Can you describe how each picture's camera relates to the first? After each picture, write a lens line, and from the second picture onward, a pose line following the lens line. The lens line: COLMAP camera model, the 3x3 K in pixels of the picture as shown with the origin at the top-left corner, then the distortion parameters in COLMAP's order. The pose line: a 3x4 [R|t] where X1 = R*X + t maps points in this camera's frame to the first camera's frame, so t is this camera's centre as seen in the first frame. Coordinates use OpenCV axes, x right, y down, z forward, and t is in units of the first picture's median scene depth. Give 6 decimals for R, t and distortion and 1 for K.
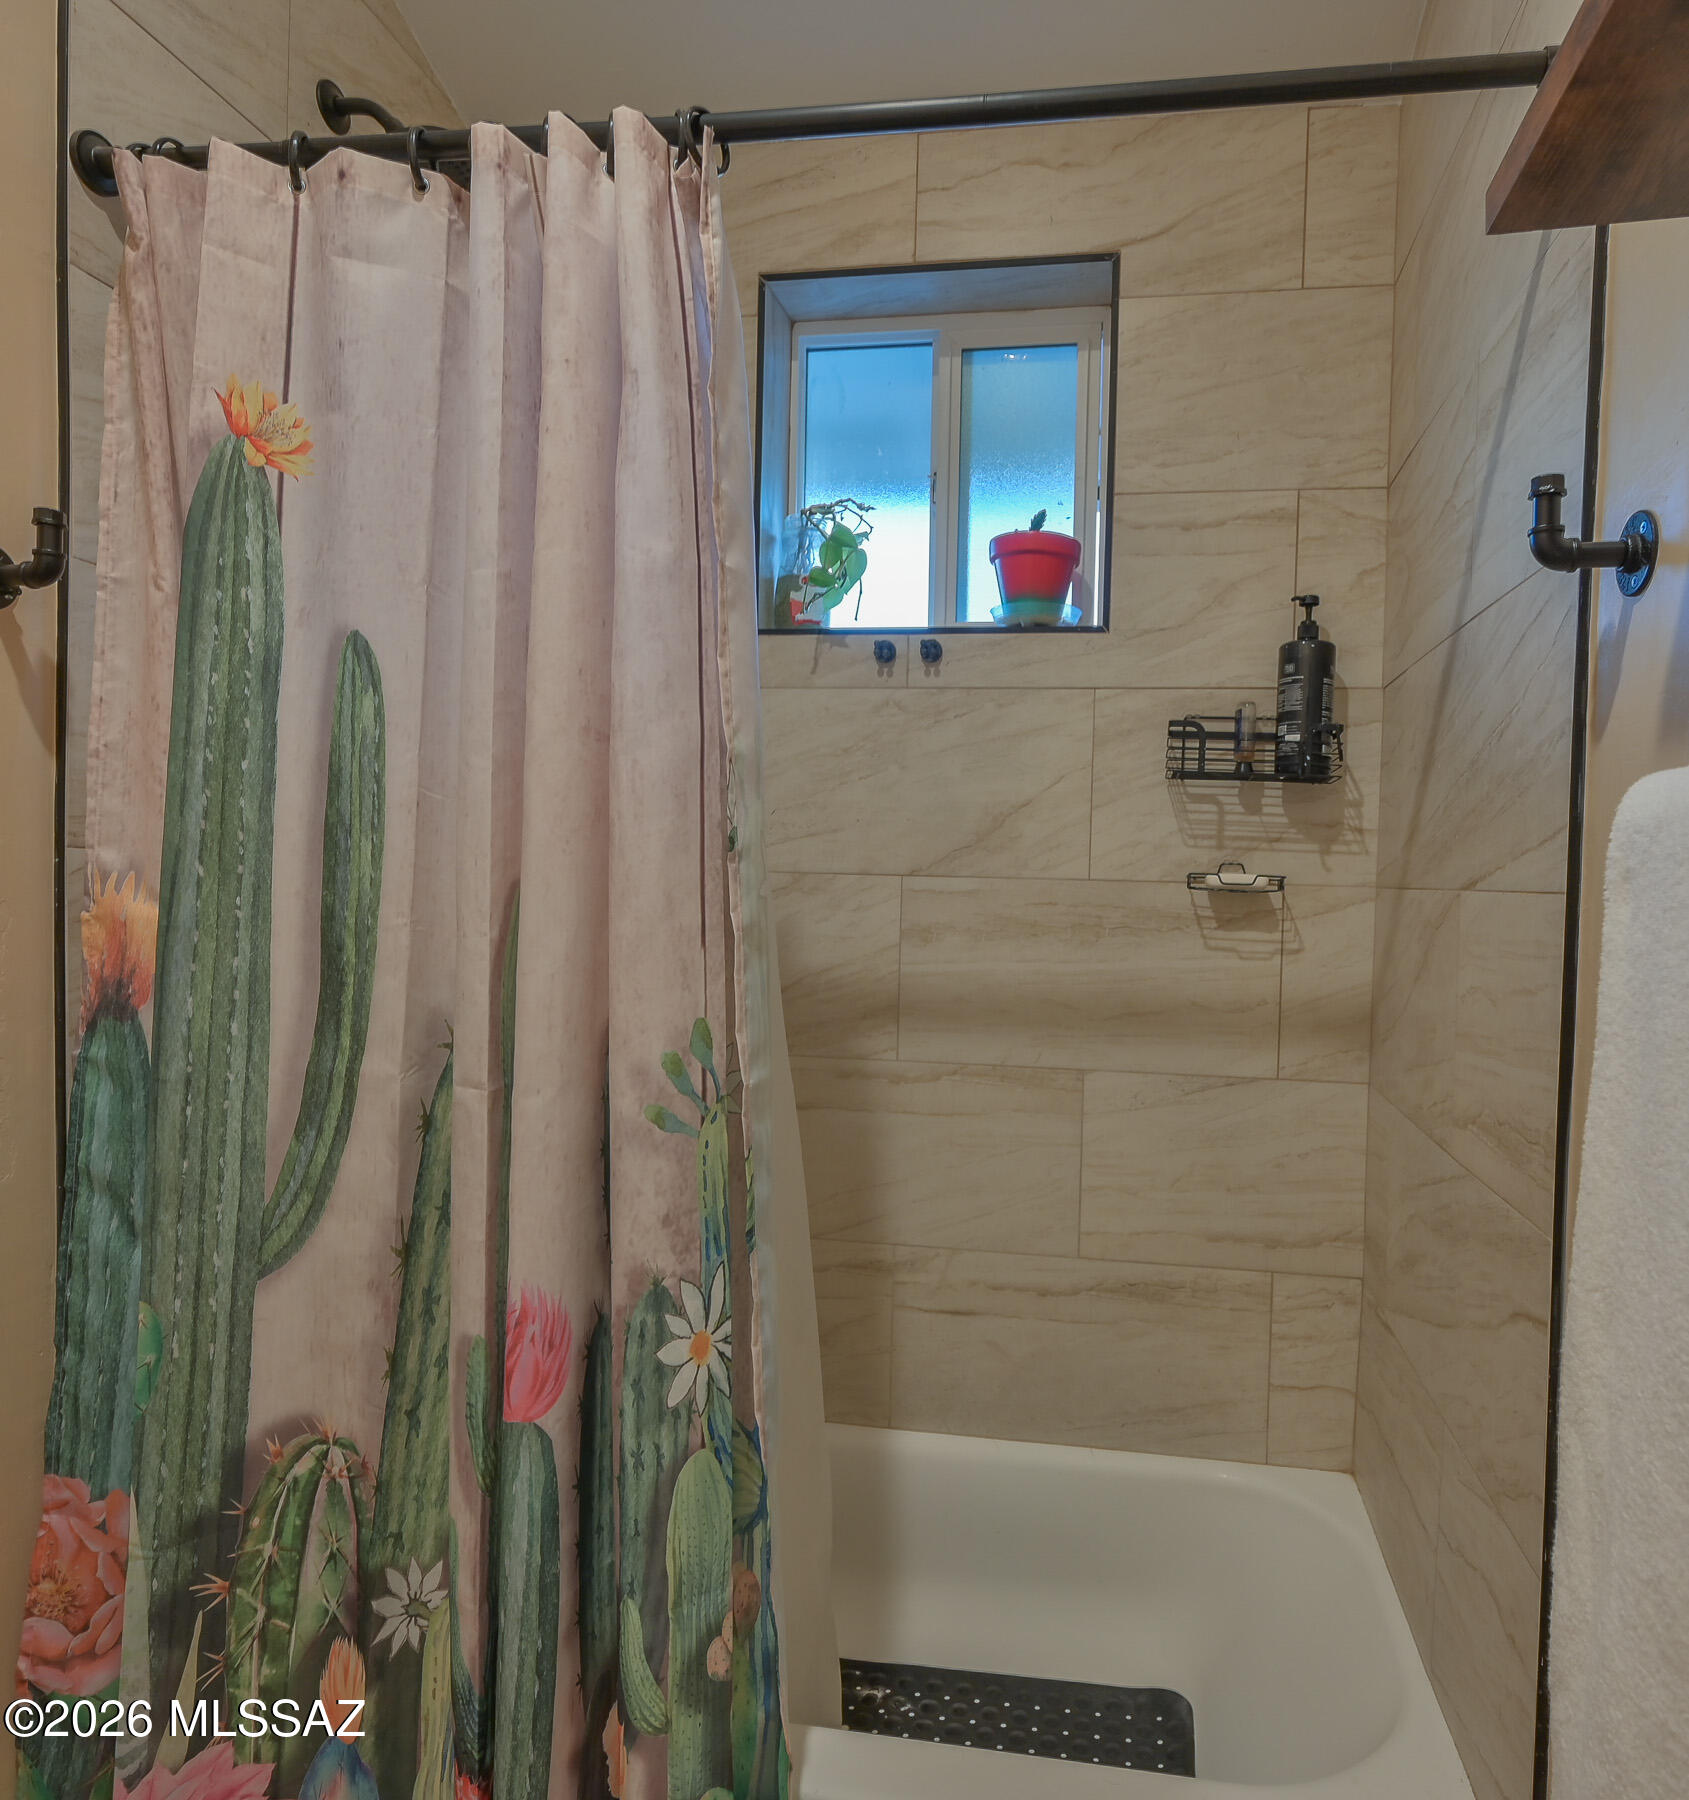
lens RADIAL K [[1591.2, 0, 846.6], [0, 1591.2, 895.0], [0, 0, 1]] dist [-0.005413, -0.004338]
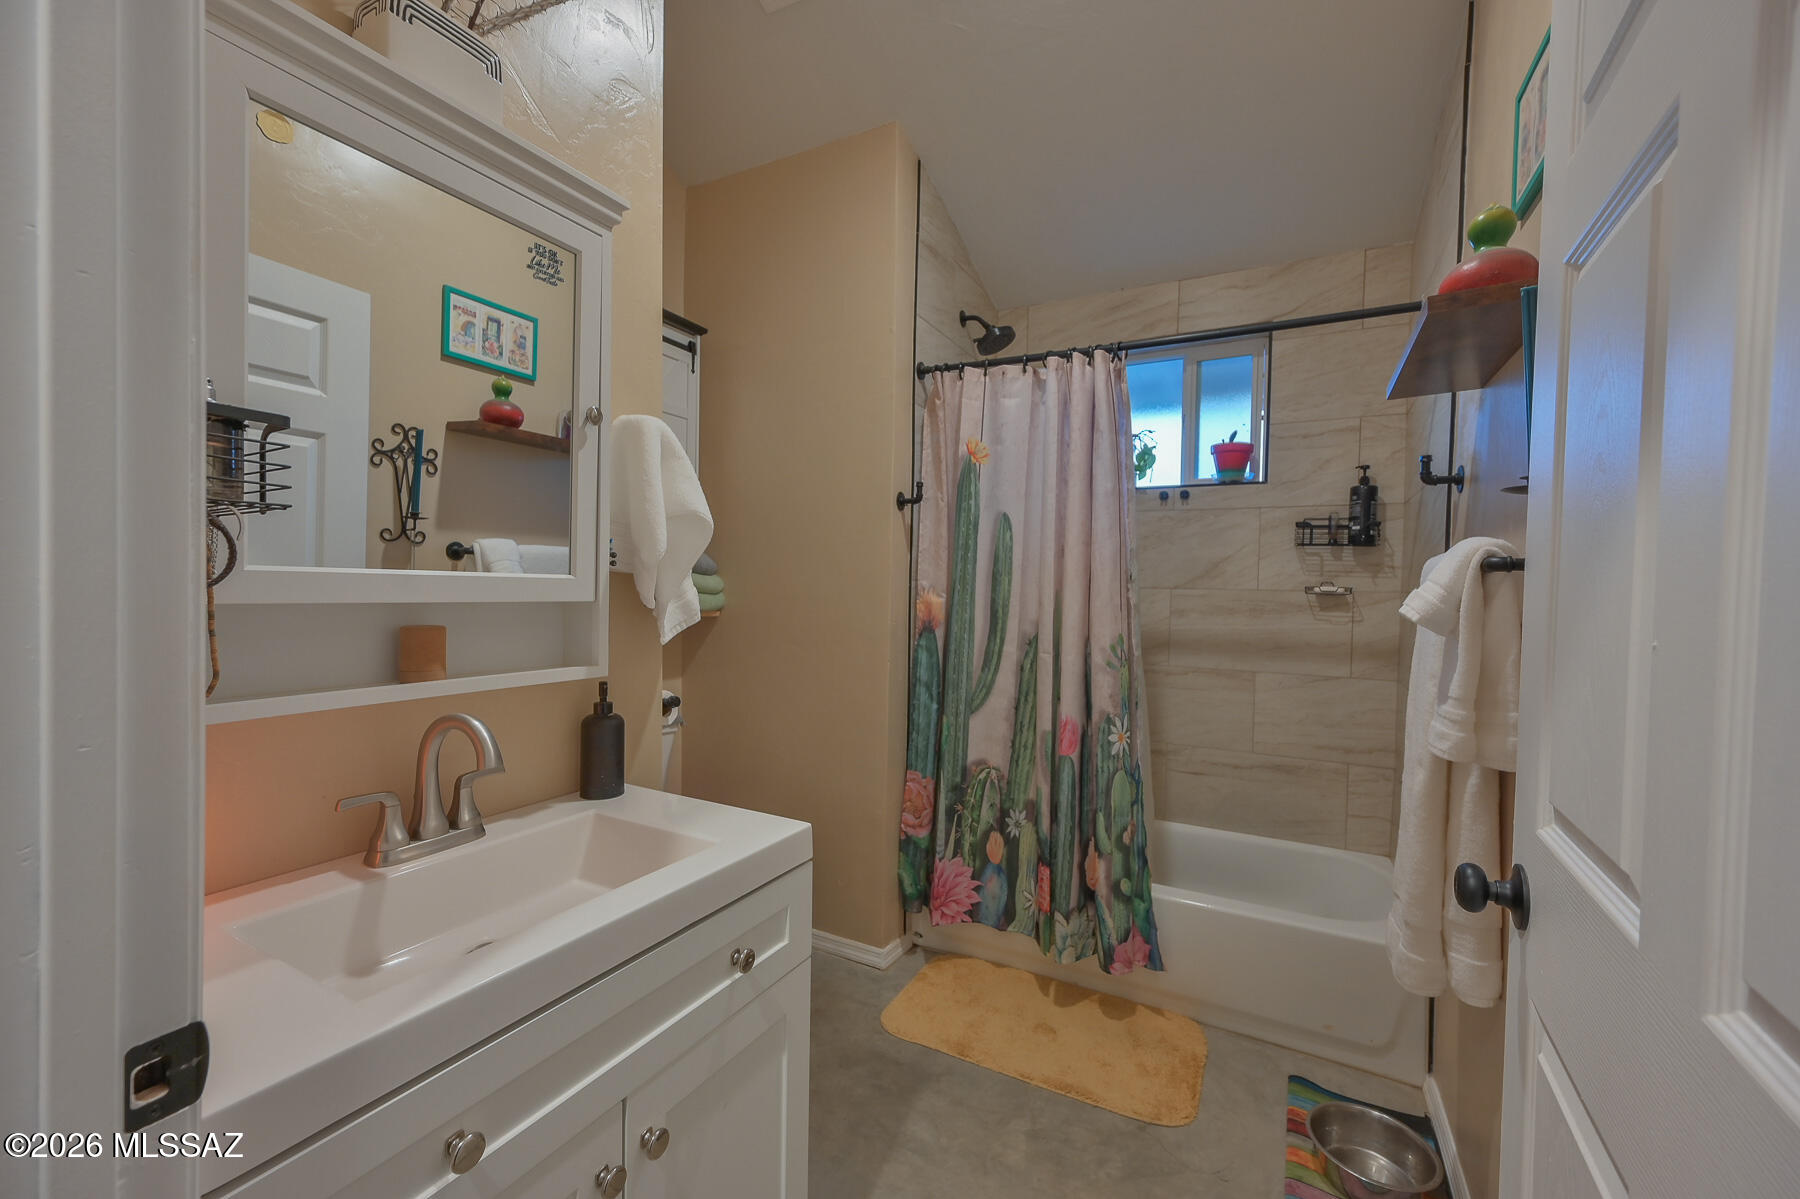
lens RADIAL K [[708.3, 0, 894.5], [0, 708.3, 600.8], [0, 0, 1]] dist [-0.000070, 0.000020]
pose [[0.948519, -0.000142, -0.316720, -0.060692], [0.001127, 0.999995, 0.002927, 0.007227], [0.316718, -0.003133, 0.948514, -0.391662]]
